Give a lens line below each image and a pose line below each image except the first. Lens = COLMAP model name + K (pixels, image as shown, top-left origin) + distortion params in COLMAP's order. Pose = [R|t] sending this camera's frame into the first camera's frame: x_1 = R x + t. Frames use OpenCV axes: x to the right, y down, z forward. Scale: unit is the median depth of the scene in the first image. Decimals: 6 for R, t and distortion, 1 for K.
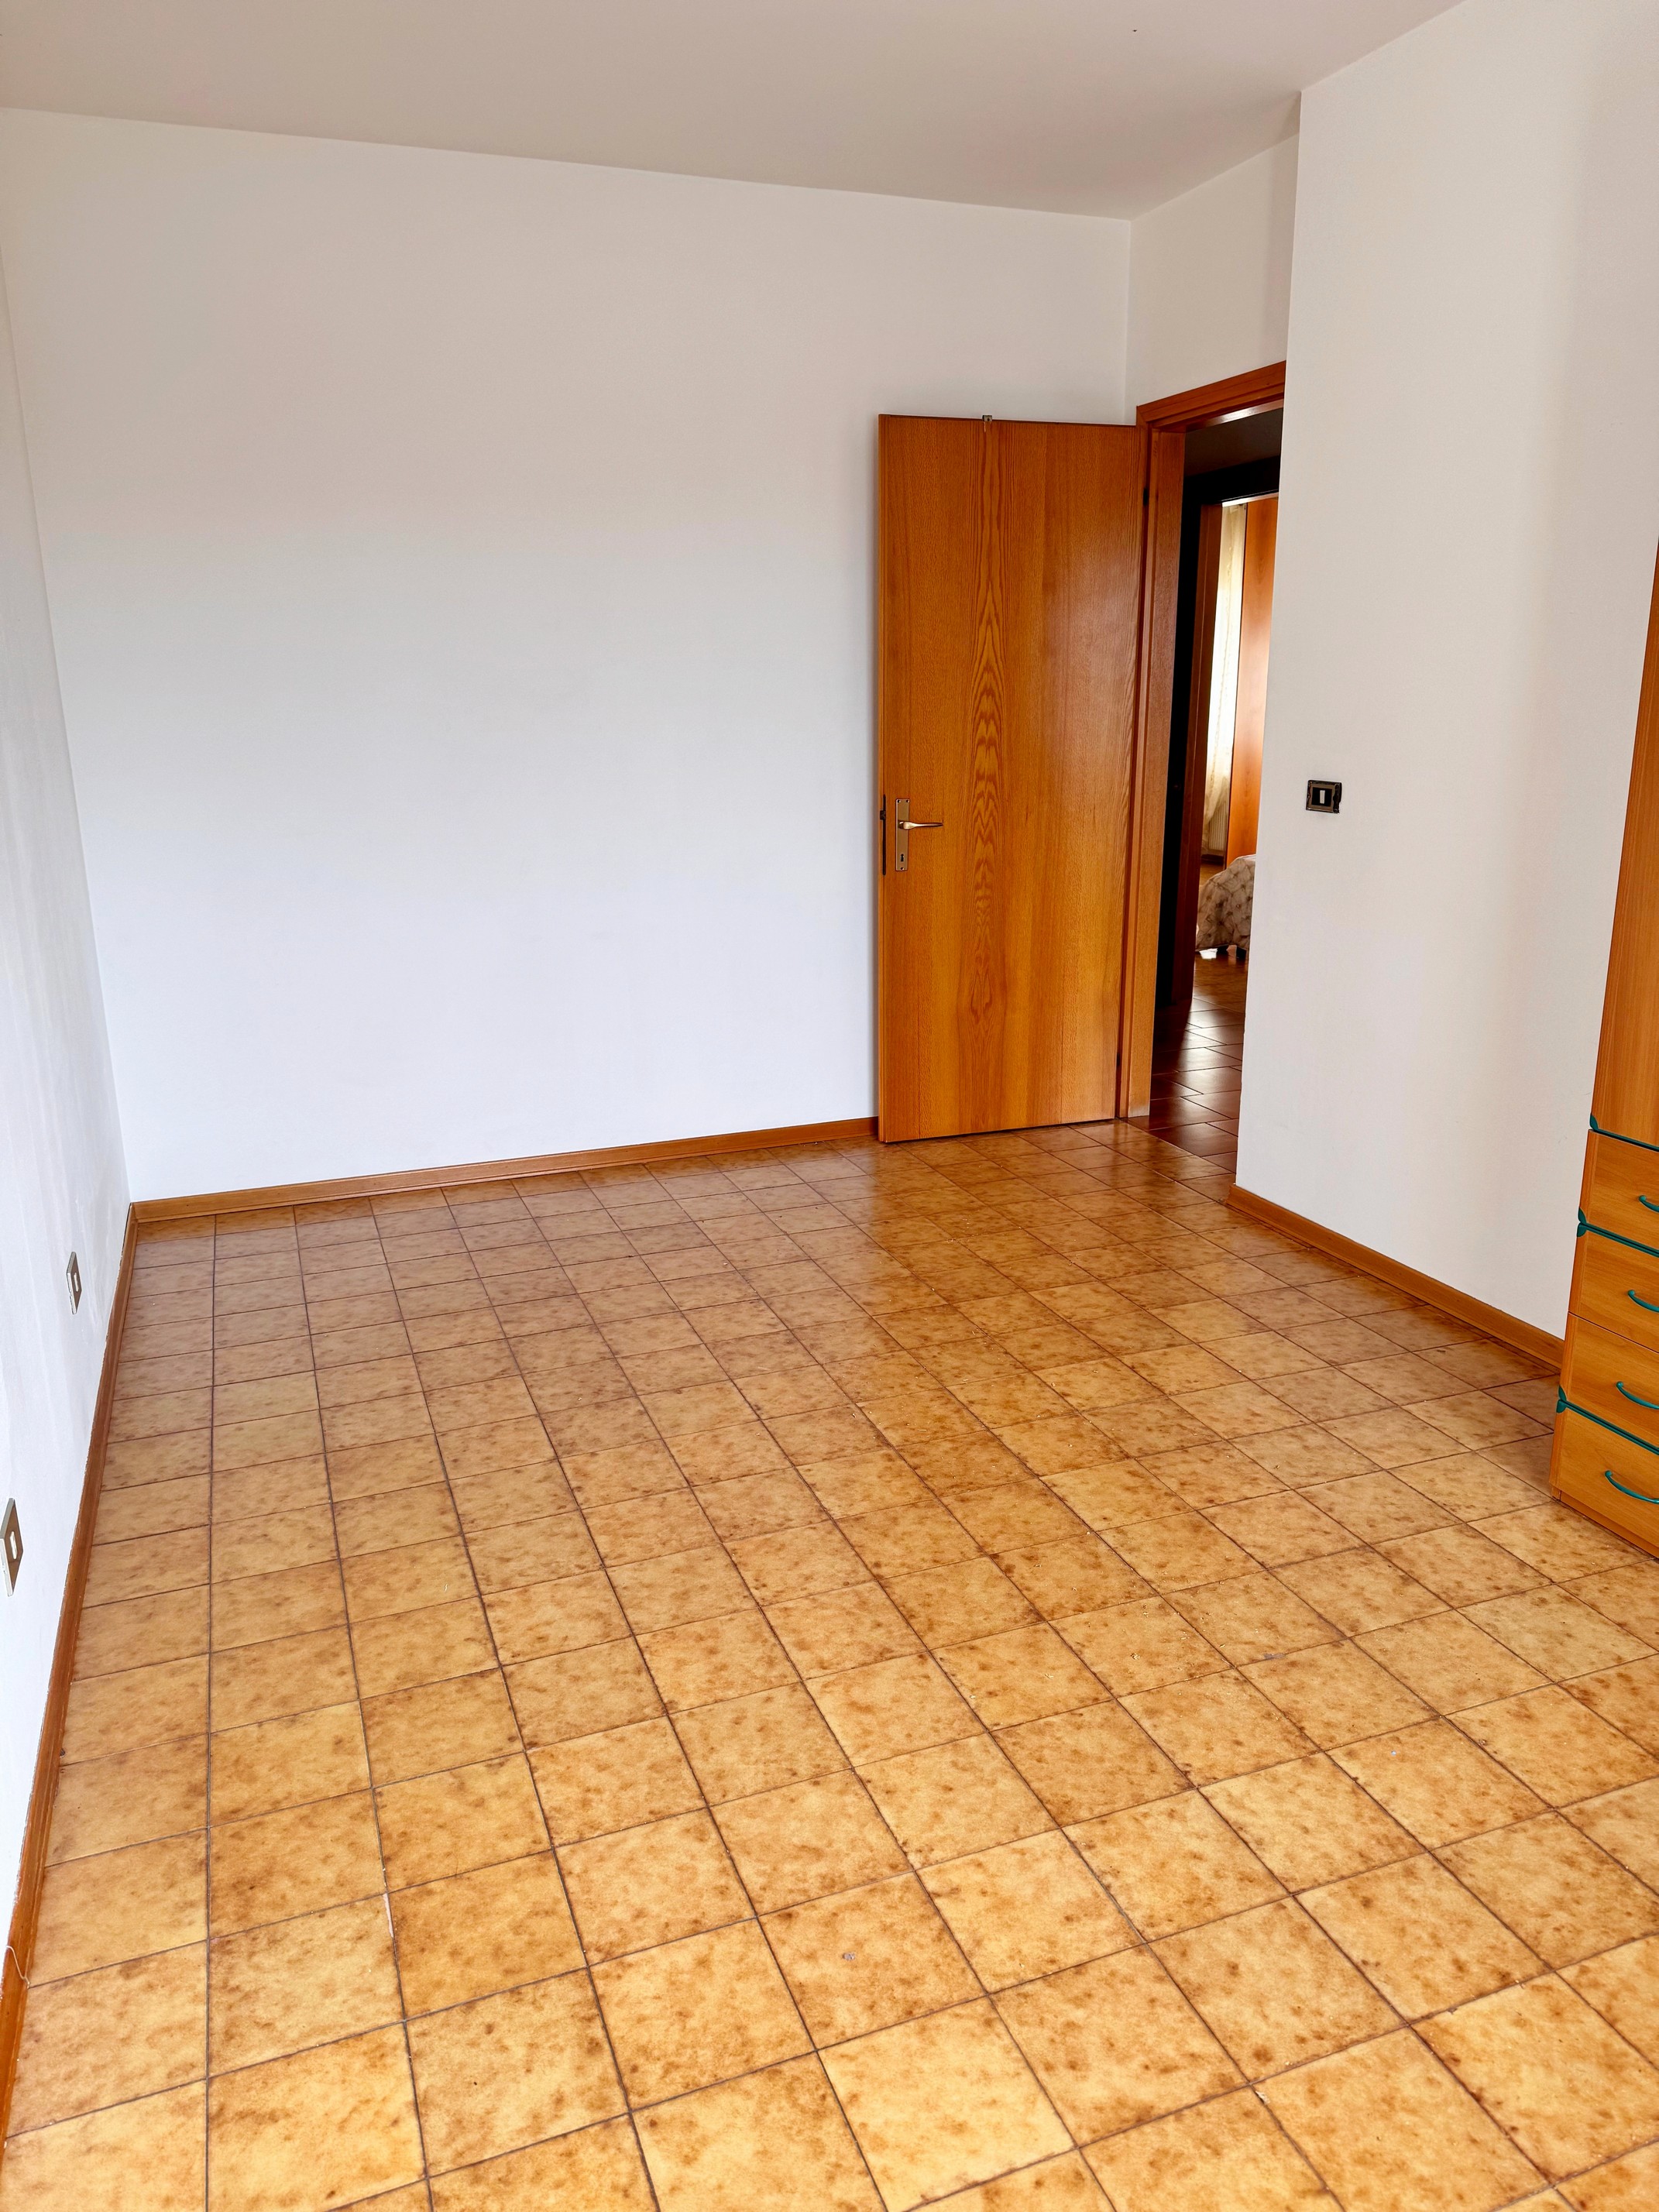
lens RADIAL K [[1563.0, 0, 829.5], [0, 1563.0, 1106.0], [0, 0, 1]] dist [0.179117, -0.206638]
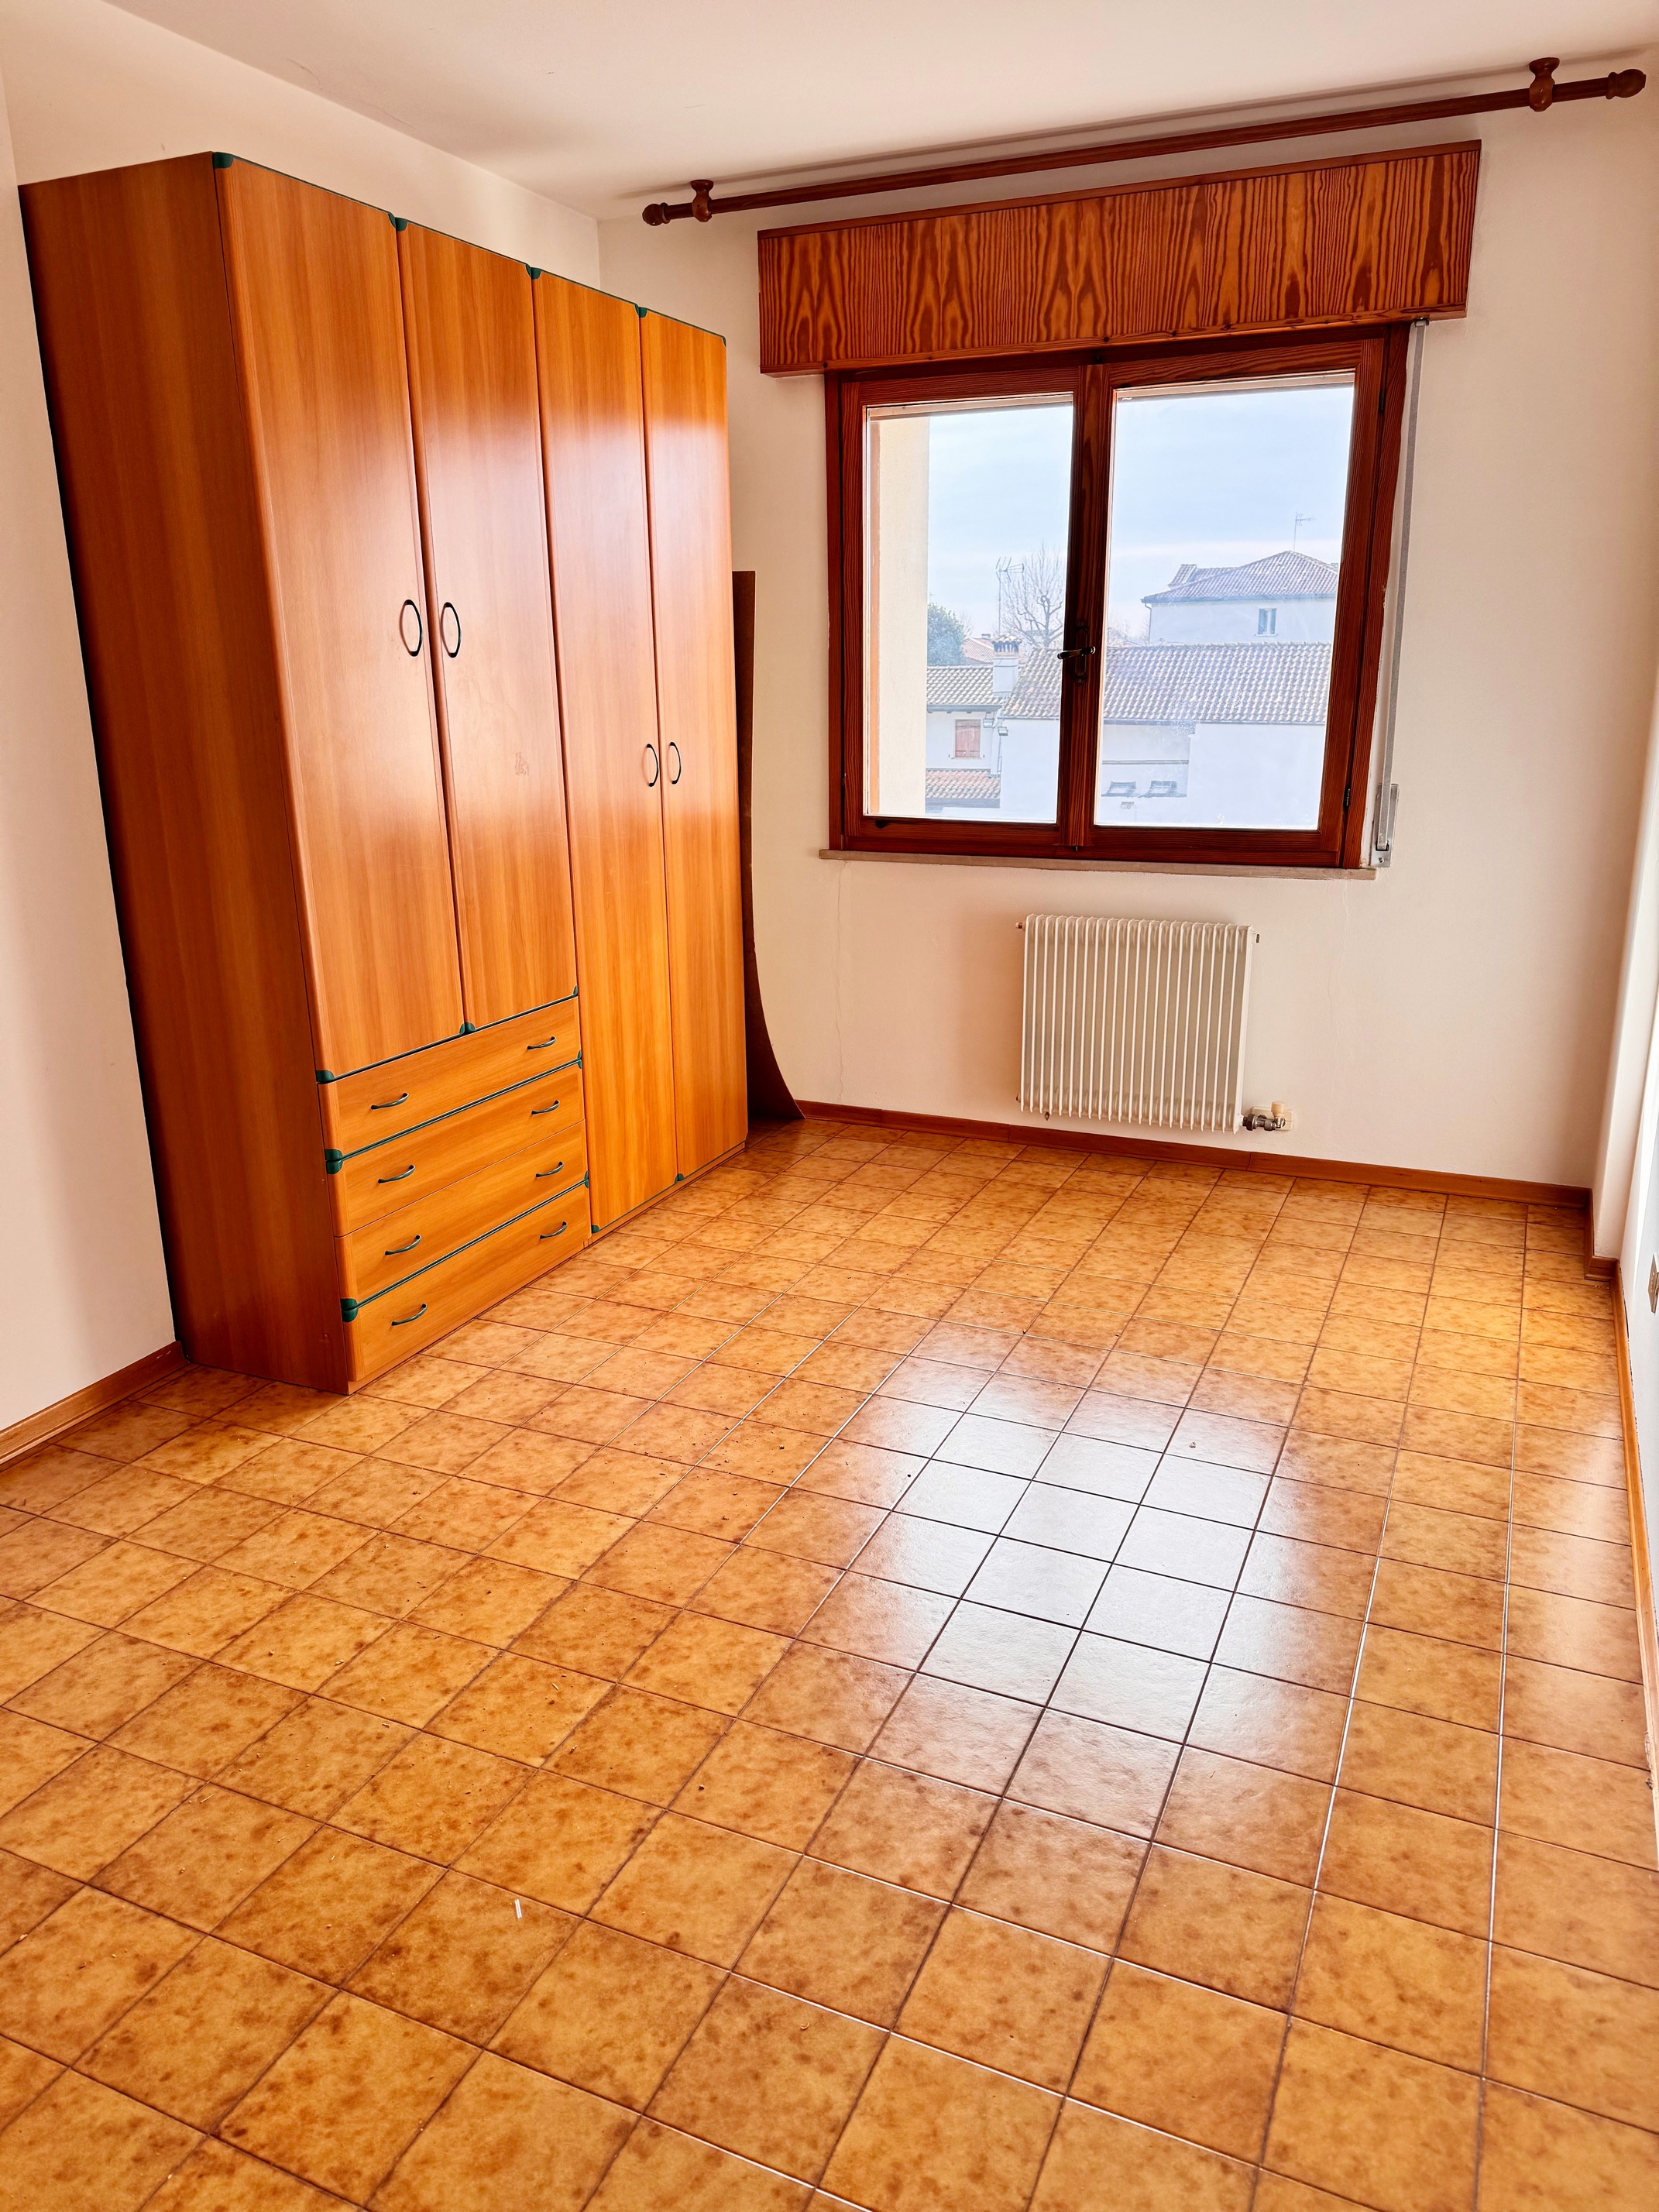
lens RADIAL K [[1563.0, 0, 829.5], [0, 1563.0, 1106.0], [0, 0, 1]] dist [0.179117, -0.206638]
pose [[-0.712143, -0.178801, 0.678884, -0.521266], [0.195202, 0.878457, 0.436129, -0.359790], [-0.674351, 0.443106, -0.590685, 1.266112]]
